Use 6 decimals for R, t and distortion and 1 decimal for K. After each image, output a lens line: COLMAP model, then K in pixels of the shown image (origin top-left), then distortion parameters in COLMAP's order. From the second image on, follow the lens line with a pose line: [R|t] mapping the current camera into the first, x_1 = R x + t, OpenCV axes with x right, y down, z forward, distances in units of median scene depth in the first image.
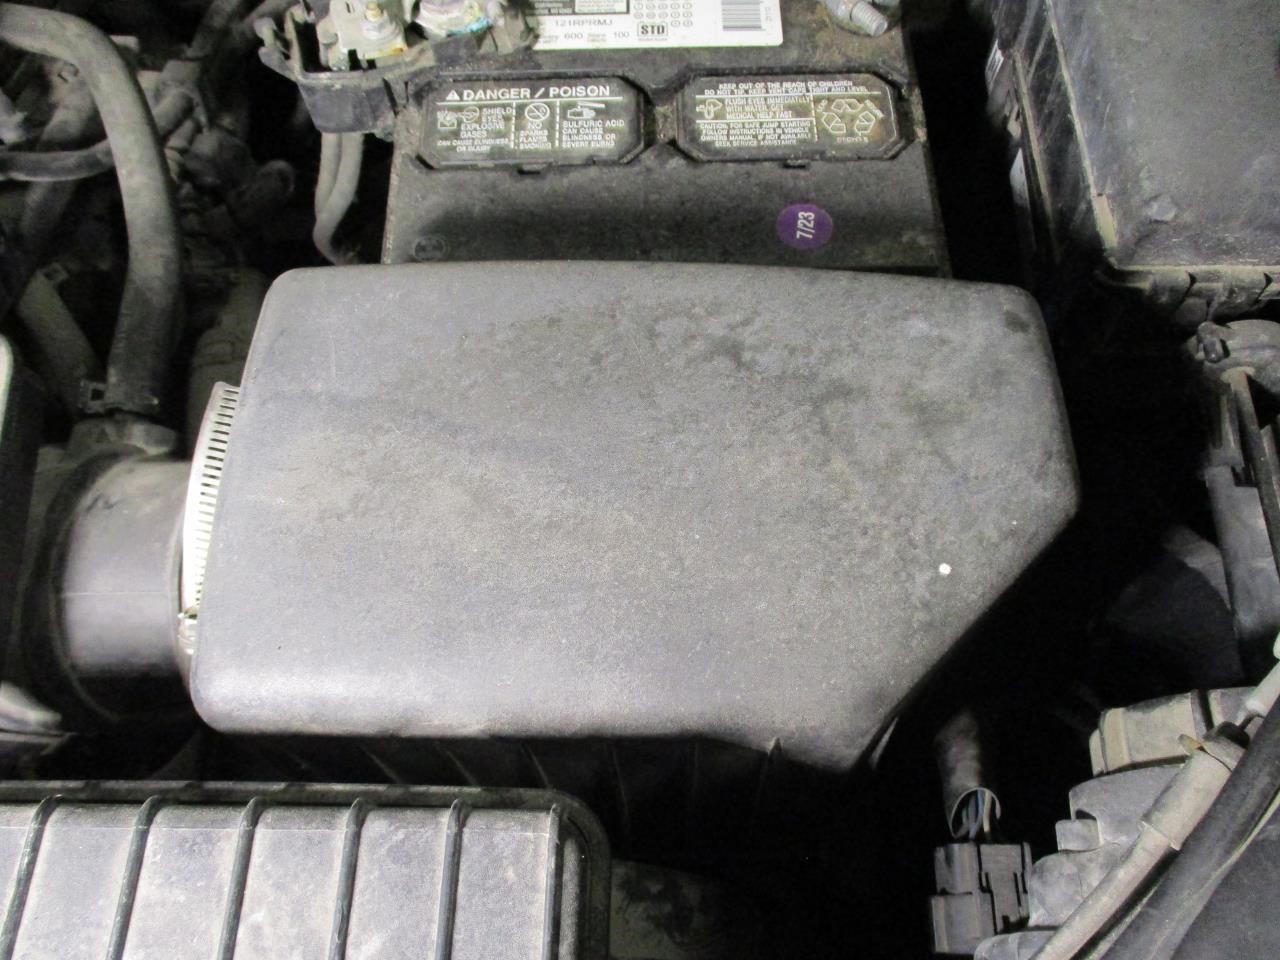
lens RADIAL K [[1087.2, 0, 634.9], [0, 1087.2, 475.4], [0, 0, 1]] dist [-0.030014, 0.012342]
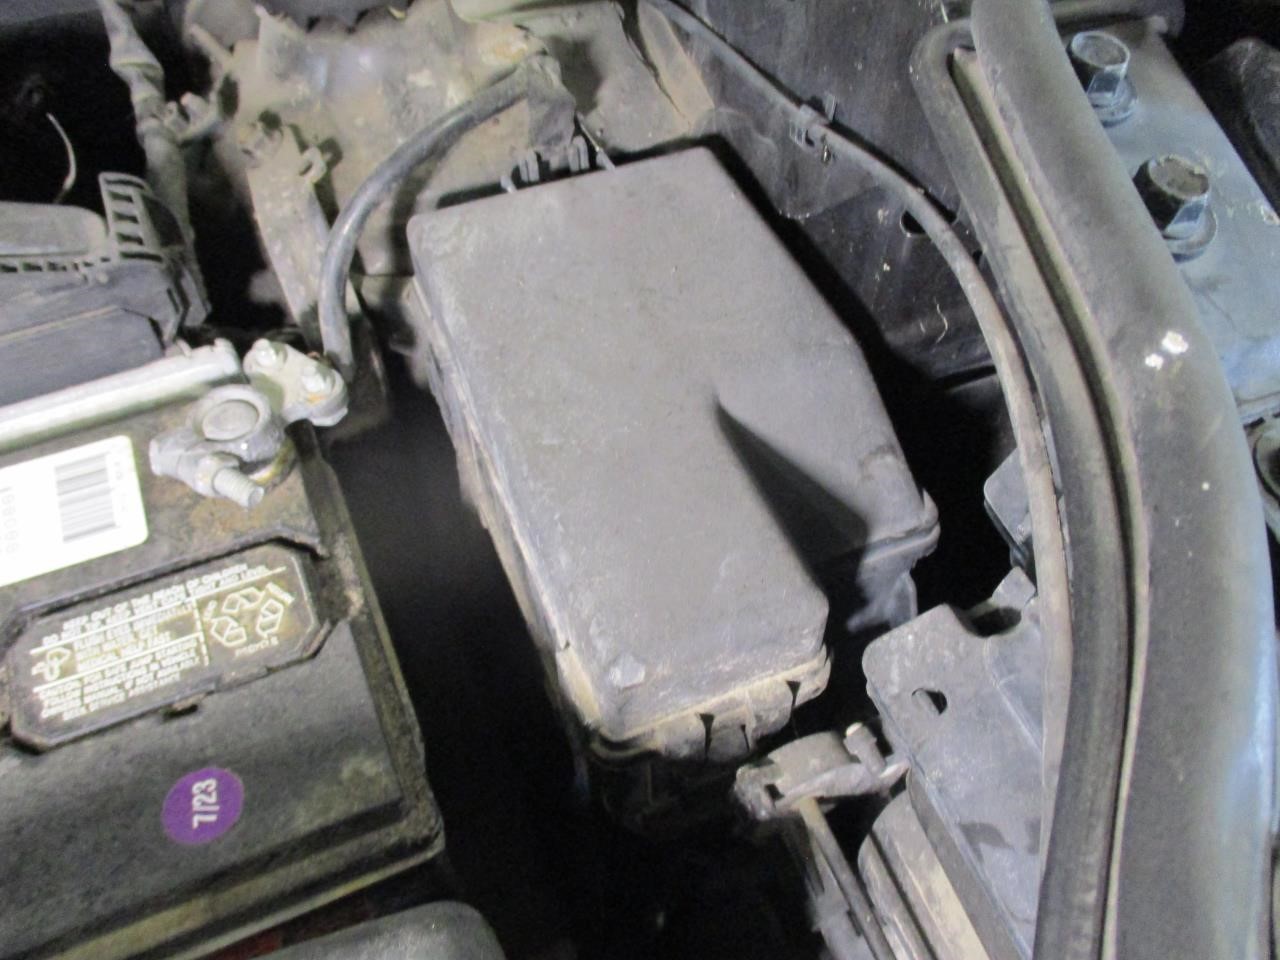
lens RADIAL K [[1087.2, 0, 643.4], [0, 1087.2, 480.3], [0, 0, 1]] dist [-0.030014, 0.012342]
pose [[0.916120, -0.282494, 0.284467, 0.264084], [0.338401, 0.925358, -0.170874, -0.196068], [-0.214963, 0.252805, 0.943335, 0.200757]]
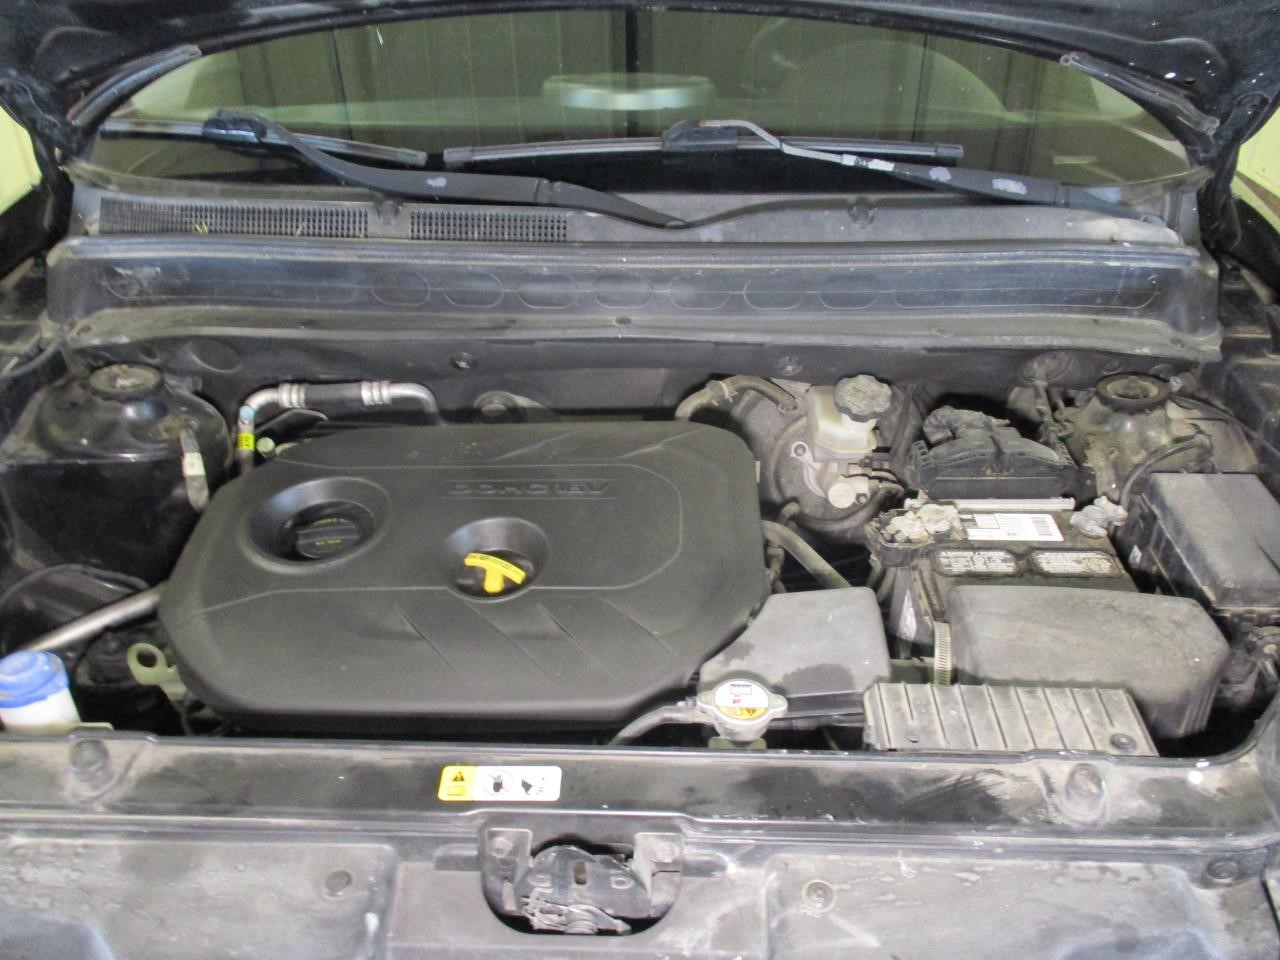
lens RADIAL K [[1087.2, 0, 644.4], [0, 1087.2, 476.7], [0, 0, 1]] dist [-0.030014, 0.012342]
pose [[0.999454, 0.032708, 0.004642, -0.922138], [-0.025846, 0.861700, -0.506760, 0.844529], [-0.020575, 0.506363, 0.862075, -1.346750]]
